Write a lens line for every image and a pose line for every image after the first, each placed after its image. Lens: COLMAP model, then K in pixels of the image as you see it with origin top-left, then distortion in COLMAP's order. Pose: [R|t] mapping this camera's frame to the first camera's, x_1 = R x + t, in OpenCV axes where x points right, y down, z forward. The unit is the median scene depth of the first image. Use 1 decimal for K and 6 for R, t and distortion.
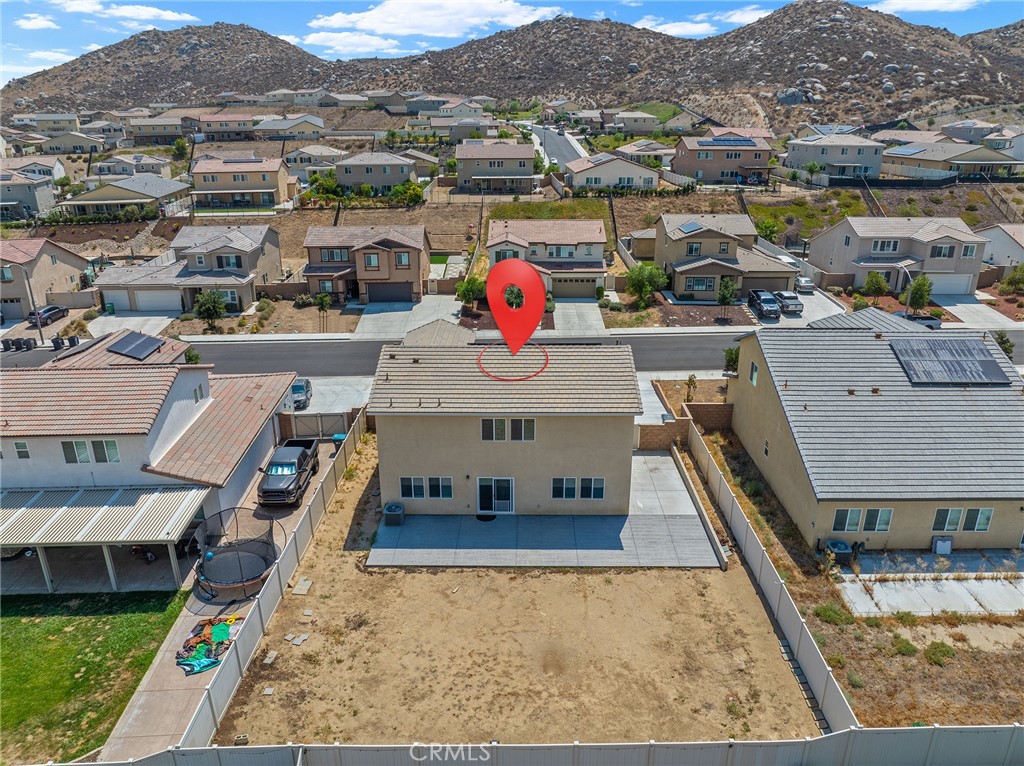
lens RADIAL K [[722.1, 0, 511.5], [0, 722.1, 379.1], [0, 0, 1]] dist [-0.044996, 0.016403]
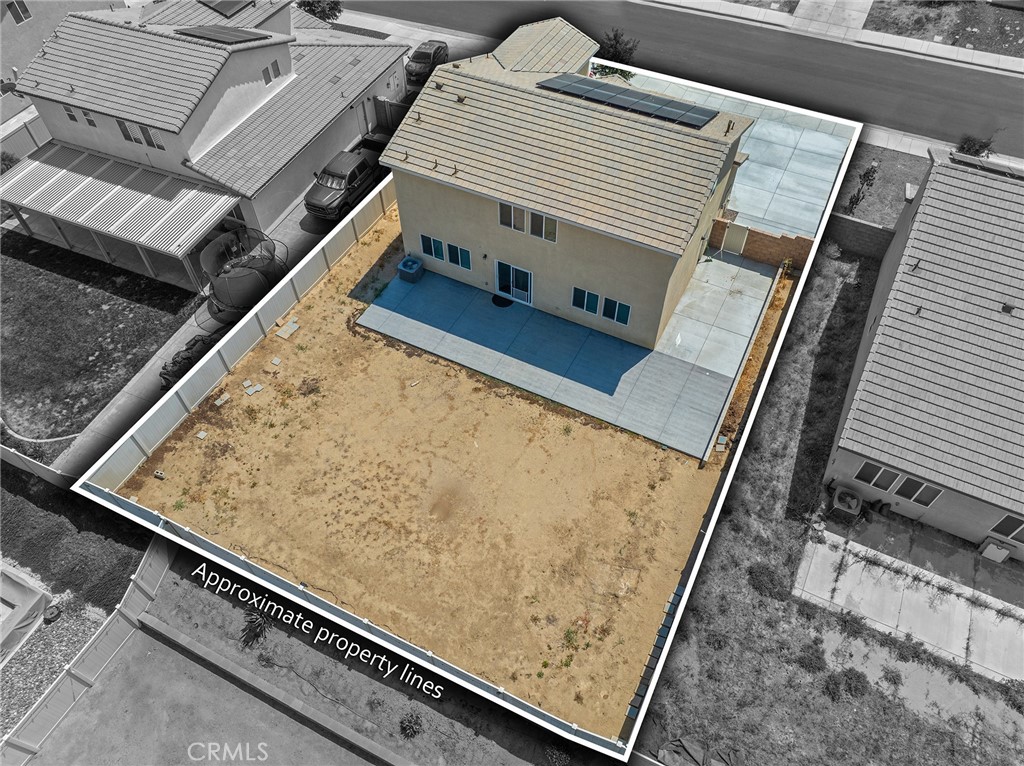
lens RADIAL K [[722.1, 0, 511.5], [0, 722.1, 380.2], [0, 0, 1]] dist [-0.044996, 0.016403]
pose [[0.897218, 0.342528, -0.278703, 0.279408], [-0.148122, 0.828013, 0.540791, -0.230773], [0.416005, -0.443925, 0.793643, 0.259162]]
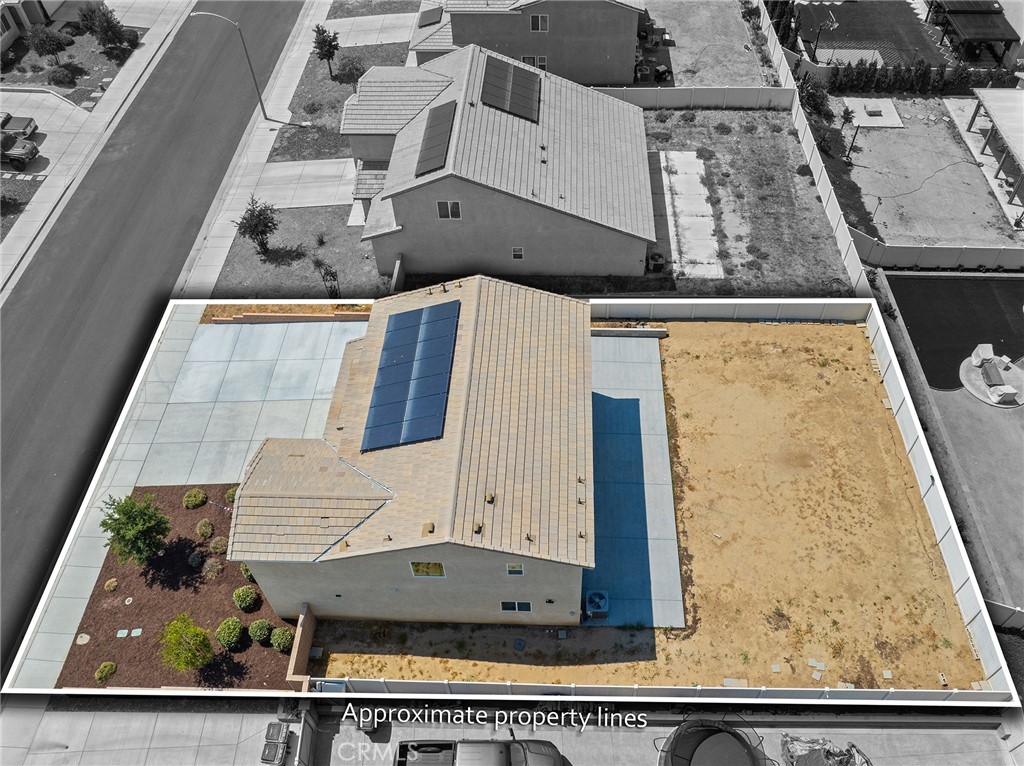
lens RADIAL K [[825.7, 0, 539.4], [0, 825.7, 336.3], [0, 0, 1]] dist [-0.031865, -0.029749]
pose [[0.011374, -0.736867, 0.675942, -0.607331], [0.352890, 0.635448, 0.686785, -0.718326], [-0.935596, 0.230721, 0.267260, 0.777047]]
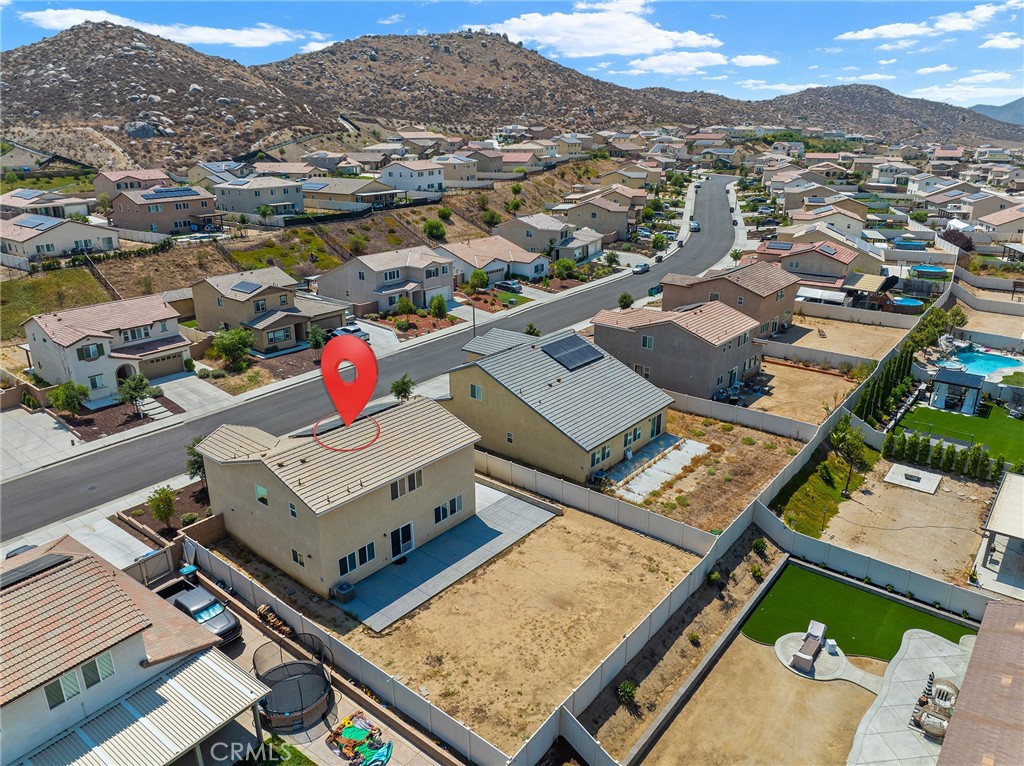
lens RADIAL K [[722.1, 0, 510.6], [0, 722.1, 389.3], [0, 0, 1]] dist [-0.044996, 0.016403]
pose [[0.629810, -0.265888, 0.729824, -0.784911], [0.269998, 0.955937, 0.115268, -0.190487], [-0.728314, 0.124454, 0.673847, -0.001951]]
